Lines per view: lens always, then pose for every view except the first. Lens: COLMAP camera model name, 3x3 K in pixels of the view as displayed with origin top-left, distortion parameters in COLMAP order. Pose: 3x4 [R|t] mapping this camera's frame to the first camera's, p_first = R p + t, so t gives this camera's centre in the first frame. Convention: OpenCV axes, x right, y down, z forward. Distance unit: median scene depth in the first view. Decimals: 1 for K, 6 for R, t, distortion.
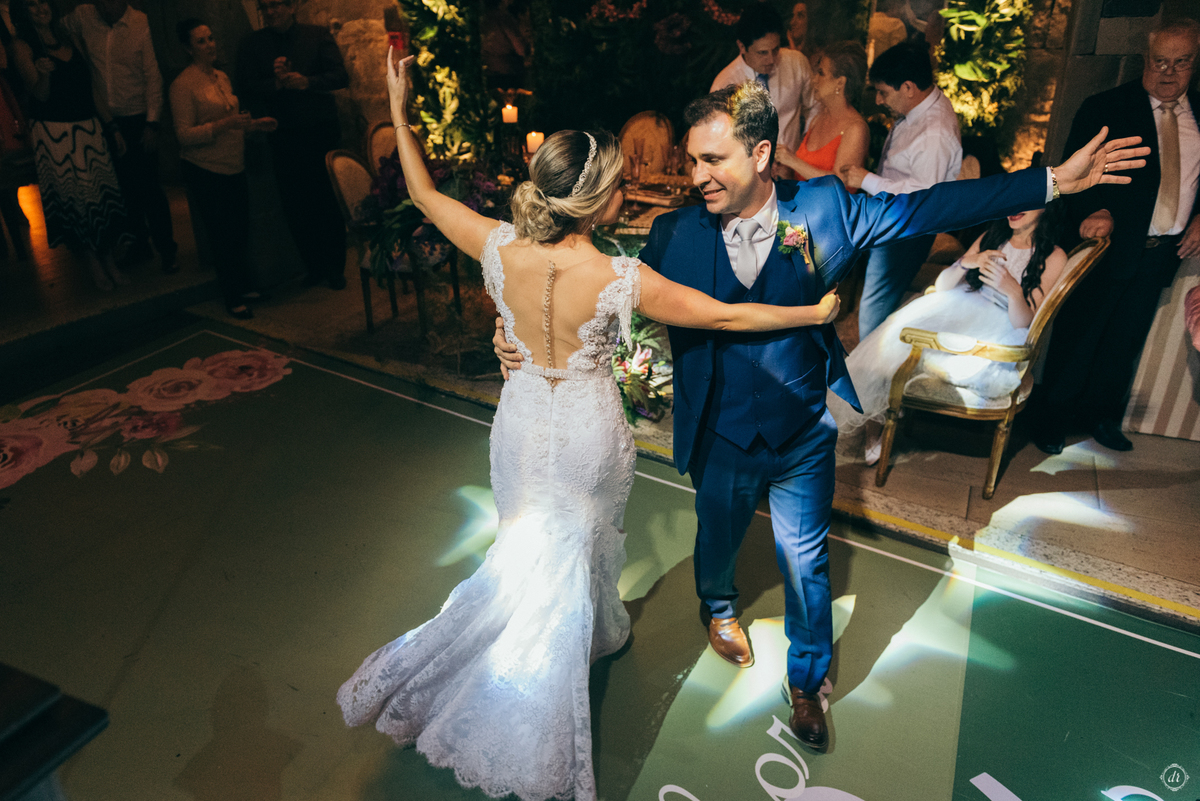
lens RADIAL K [[896.6, 0, 588.8], [0, 896.6, 399.2], [0, 0, 1]] dist [-0.002931, 0.000874]
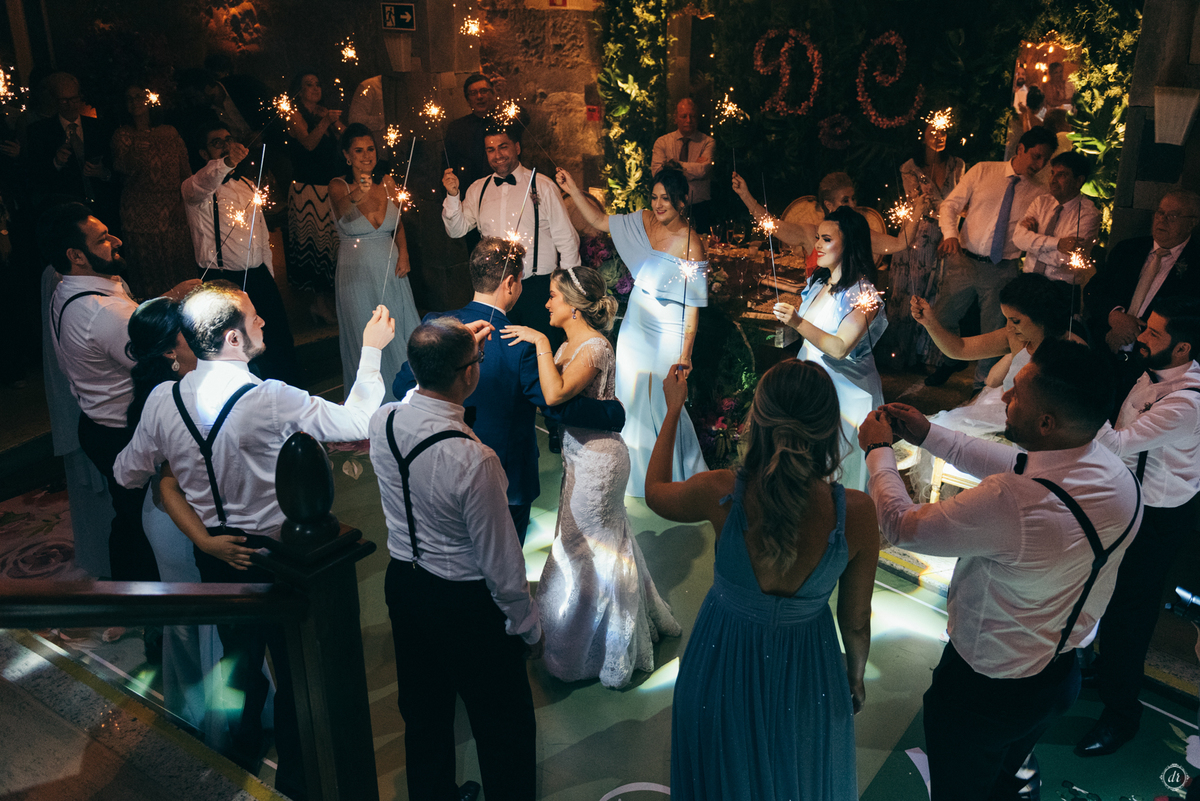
lens RADIAL K [[1071.5, 0, 605.4], [0, 1071.5, 391.1], [0, 0, 1]] dist [-0.035478, 0.011170]
pose [[0.978634, 0.089406, -0.185156, 0.090669], [-0.100616, 0.993563, -0.052044, 0.007764], [0.179311, 0.069561, 0.981330, -0.323798]]
